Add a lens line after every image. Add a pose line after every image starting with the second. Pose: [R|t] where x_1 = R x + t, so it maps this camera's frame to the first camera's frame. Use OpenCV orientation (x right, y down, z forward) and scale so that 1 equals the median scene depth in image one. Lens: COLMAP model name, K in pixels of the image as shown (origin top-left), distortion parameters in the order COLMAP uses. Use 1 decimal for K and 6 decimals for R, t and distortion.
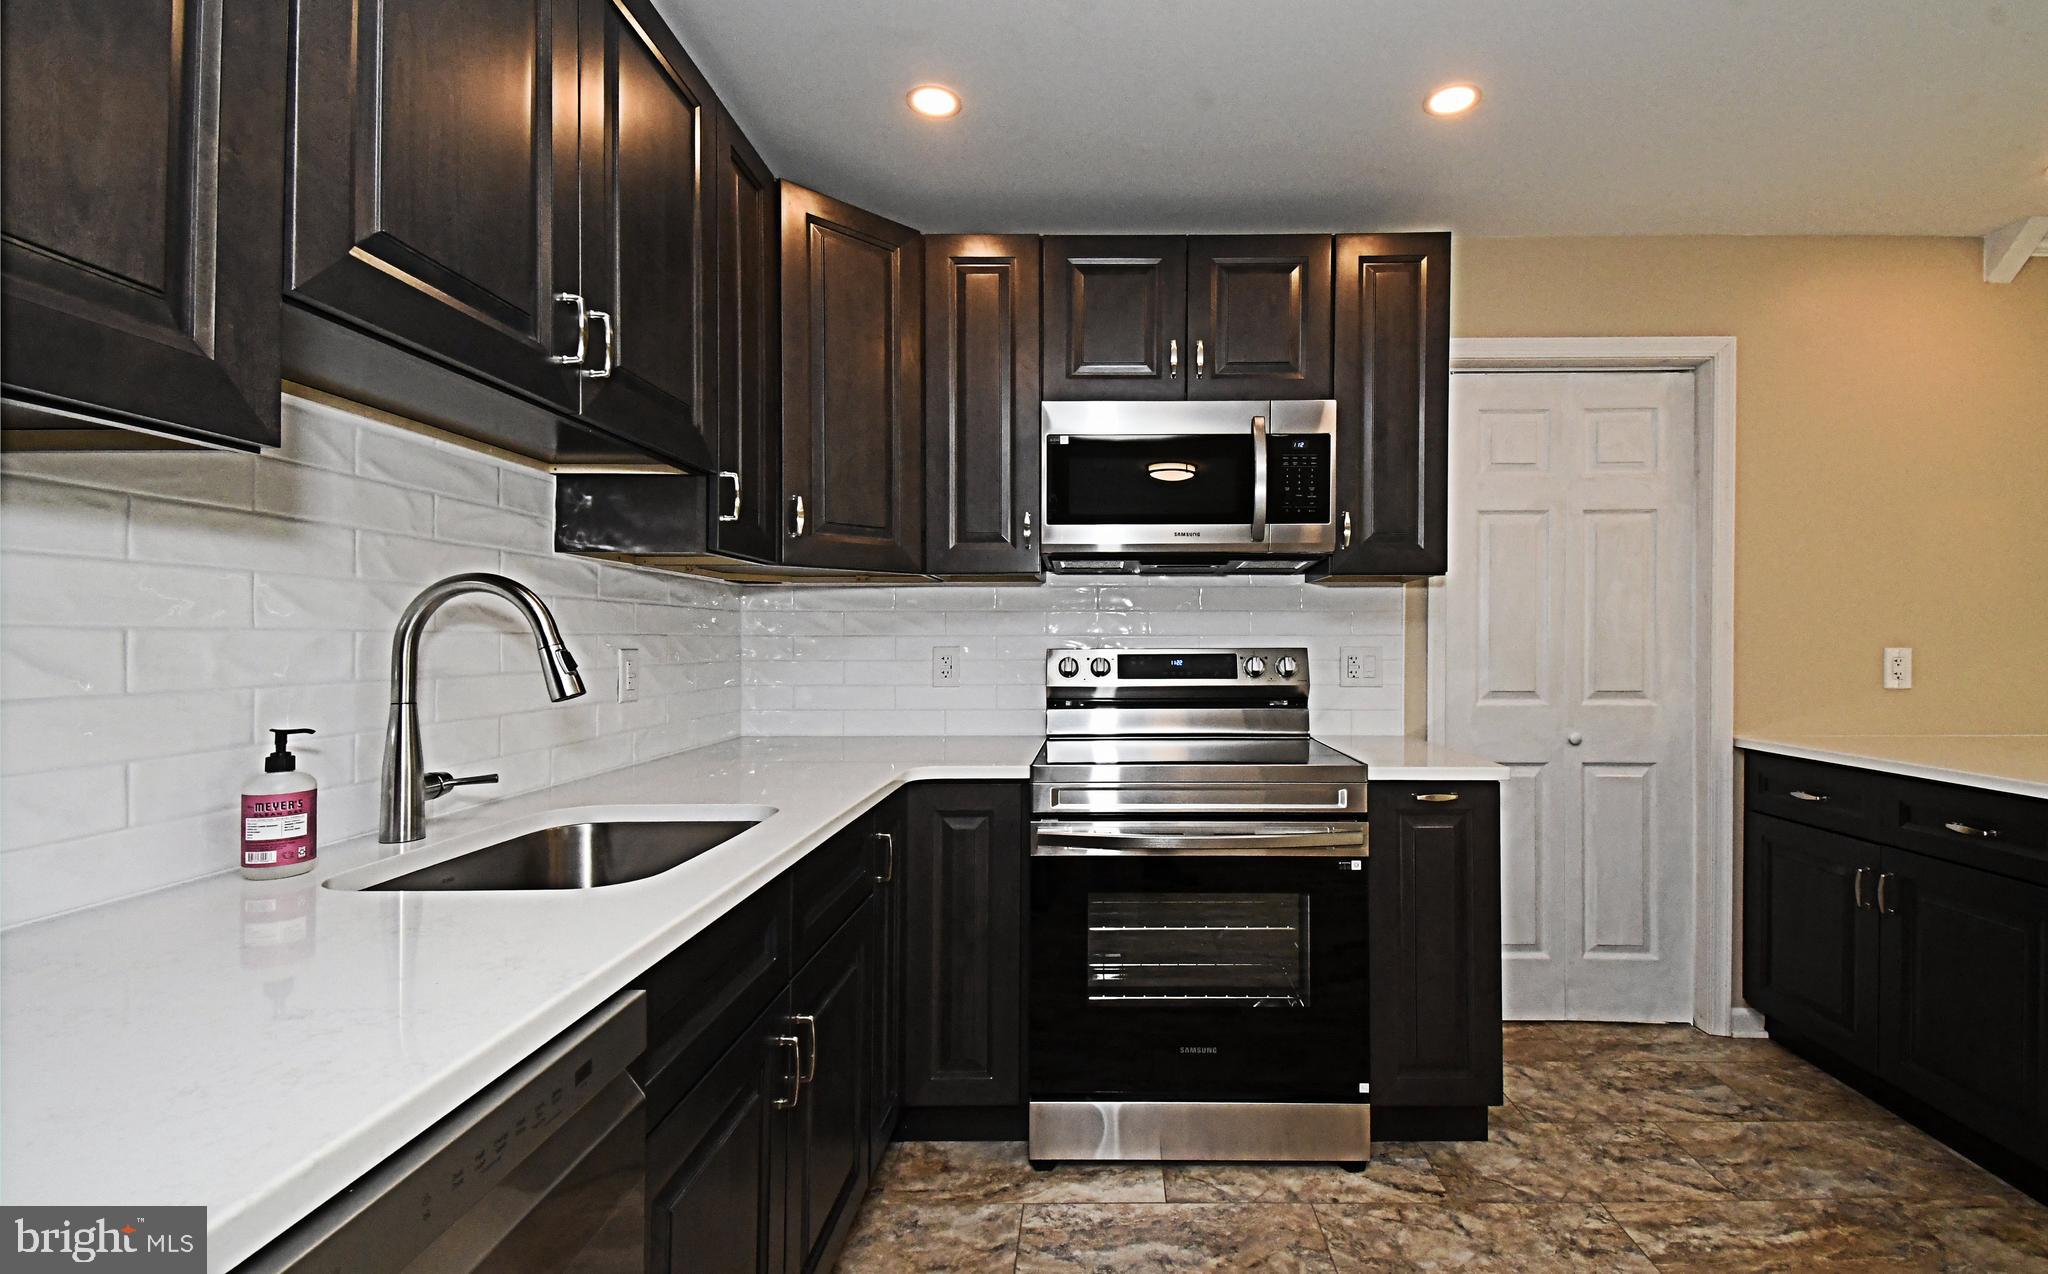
lens RADIAL K [[897.9, 0, 1188.1], [0, 897.9, 638.0], [0, 0, 1]] dist [0.031955, 0.000105]
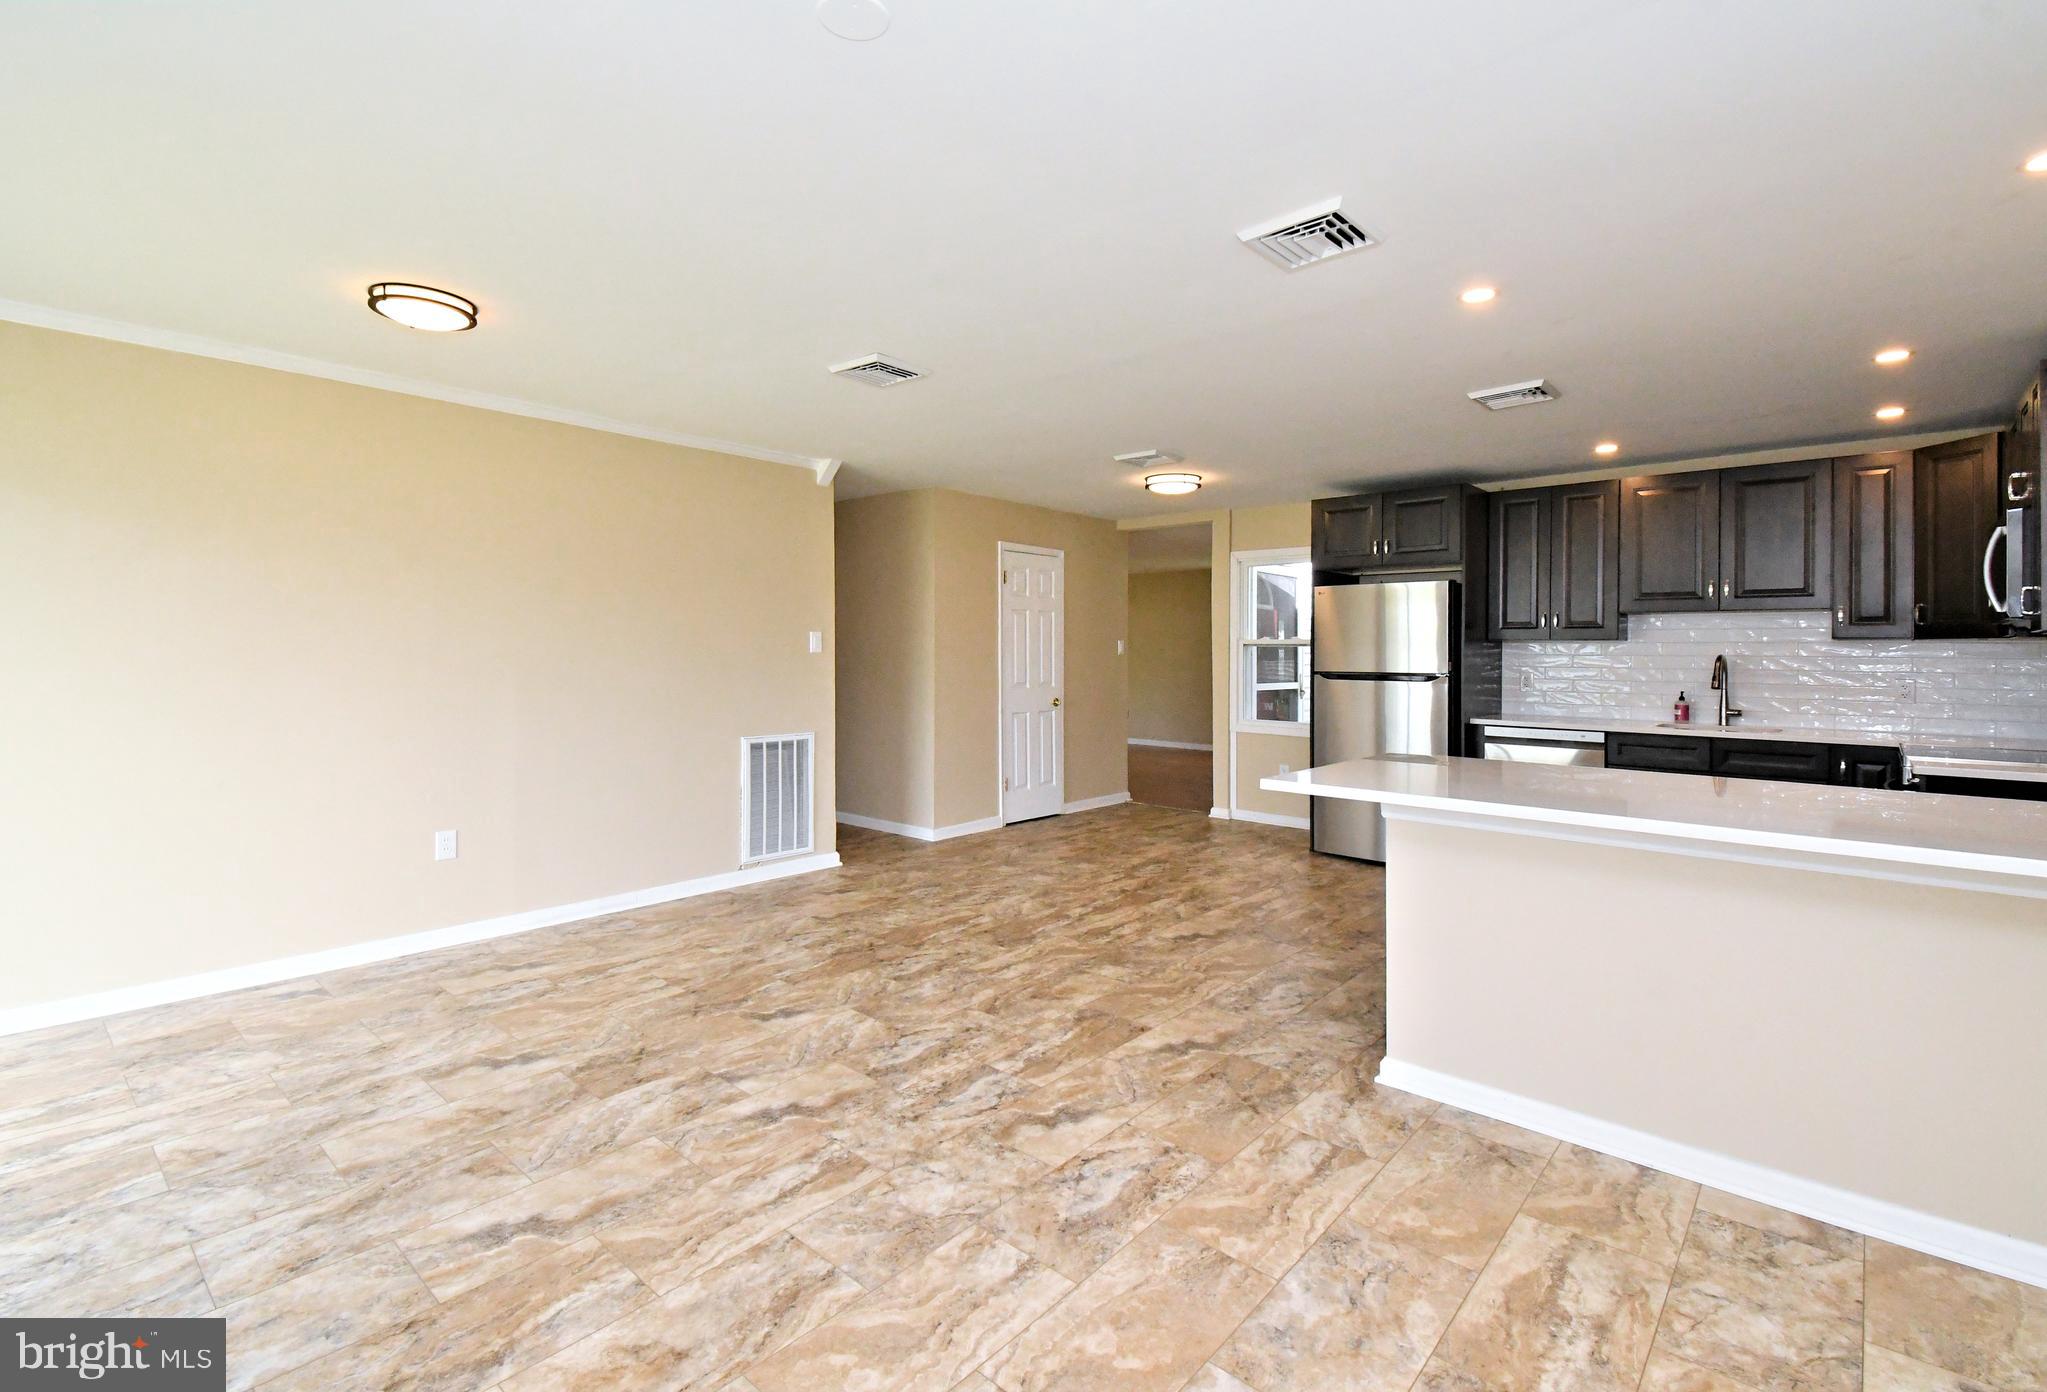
lens RADIAL K [[959.2, 0, 1026.5], [0, 959.2, 669.0], [0, 0, 1]] dist [0.030015, -0.000583]
pose [[-0.680855, 0.009031, -0.732362, 2.406930], [-0.010335, 0.999706, 0.021936, -0.043626], [0.732345, 0.022504, -0.680562, 0.941653]]
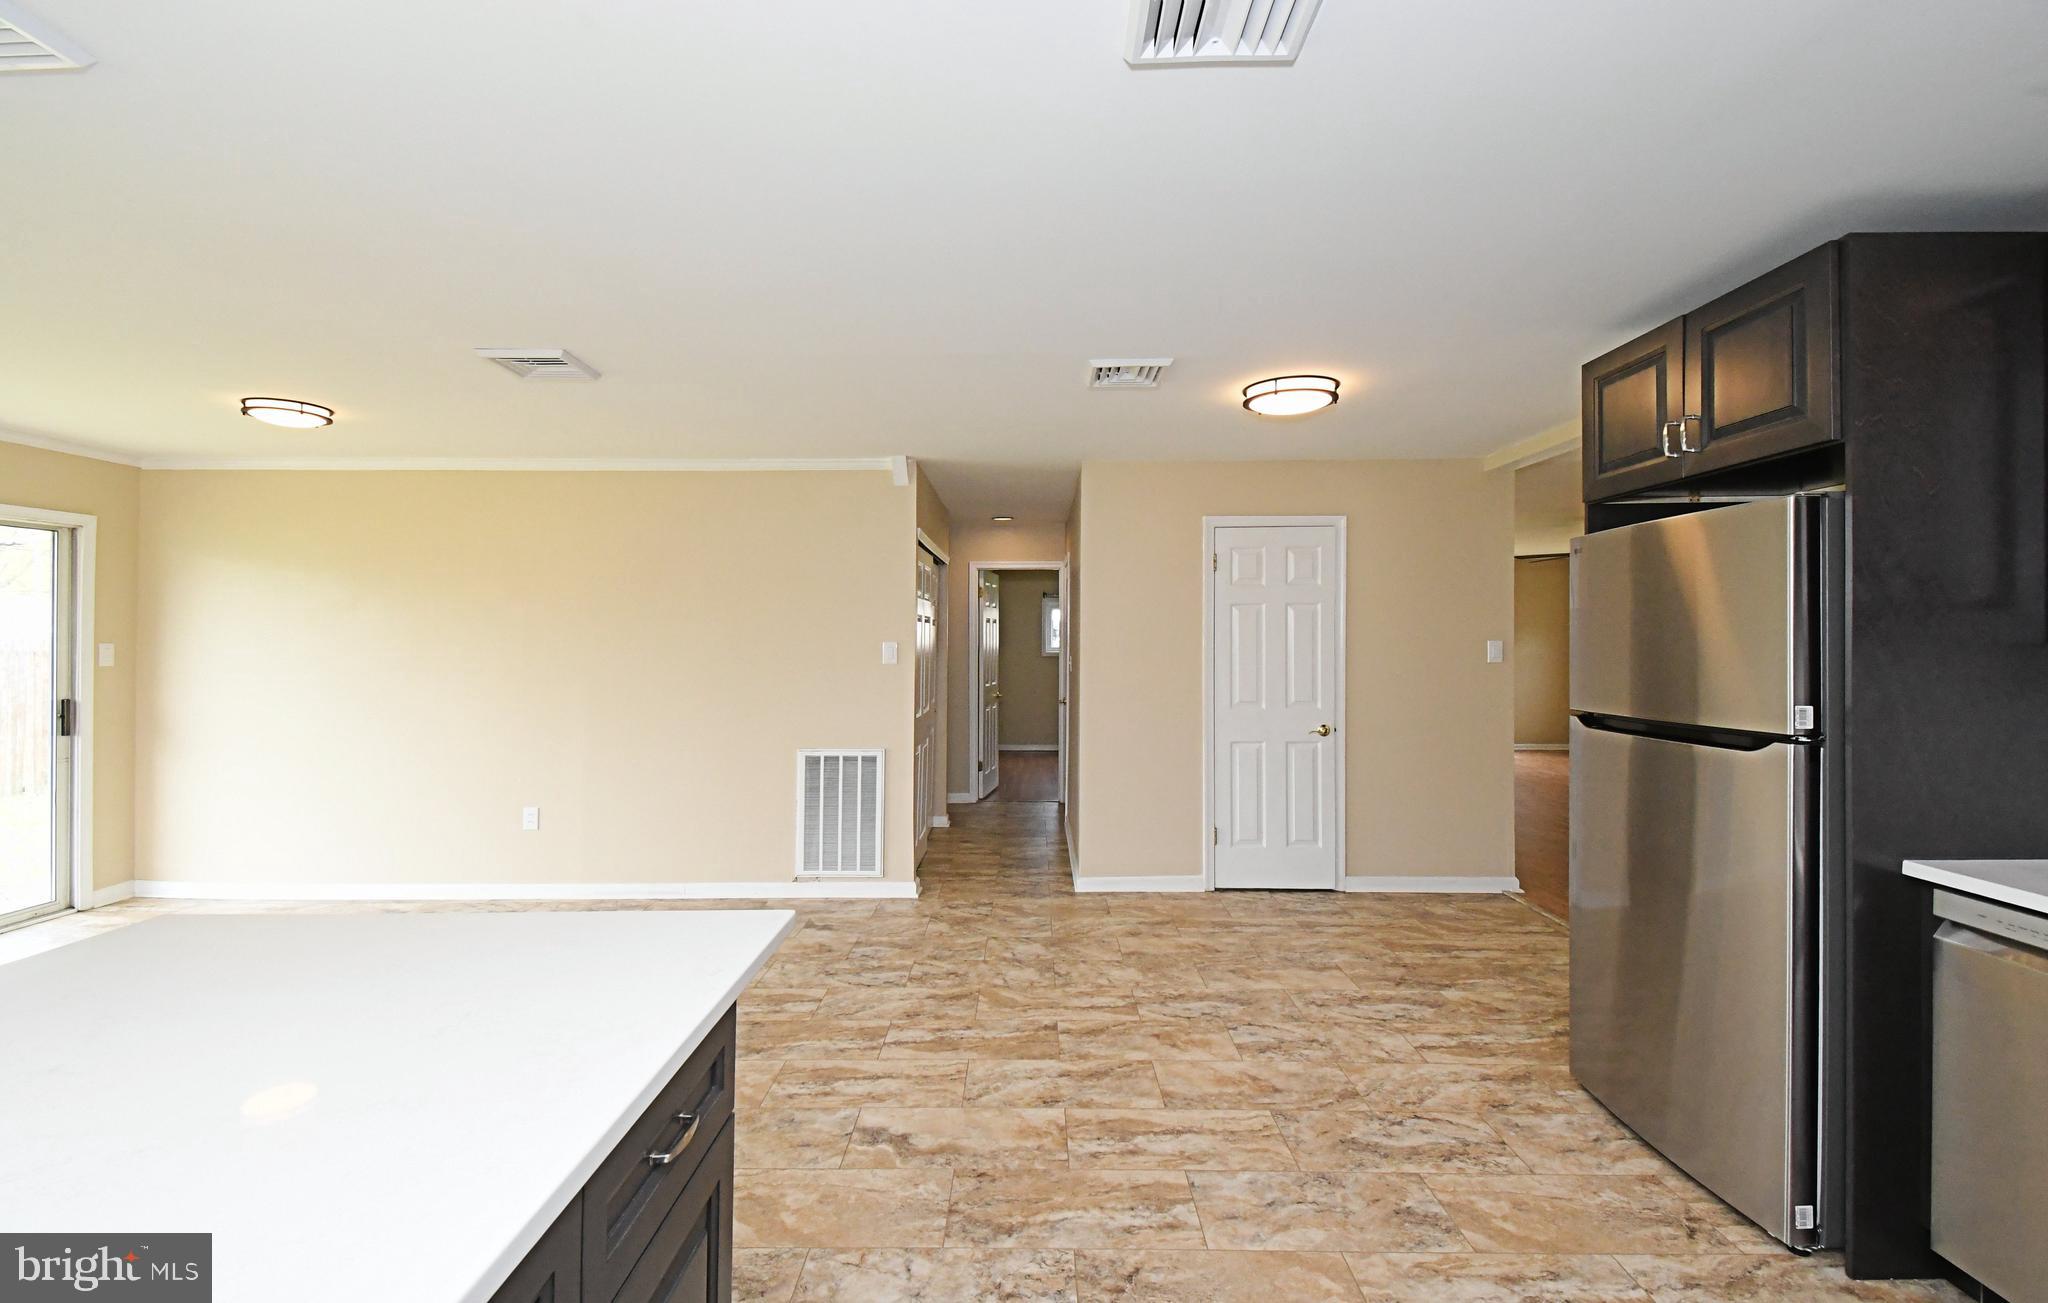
lens RADIAL K [[880.9, 0, 1022.6], [0, 880.9, 648.6], [0, 0, 1]] dist [0.050740, -0.029847]
pose [[-0.998865, 0.002976, 0.047529, 0.565096], [0.003412, 0.999953, 0.009098, -0.080684], [-0.047500, 0.009250, -0.998828, 0.971477]]
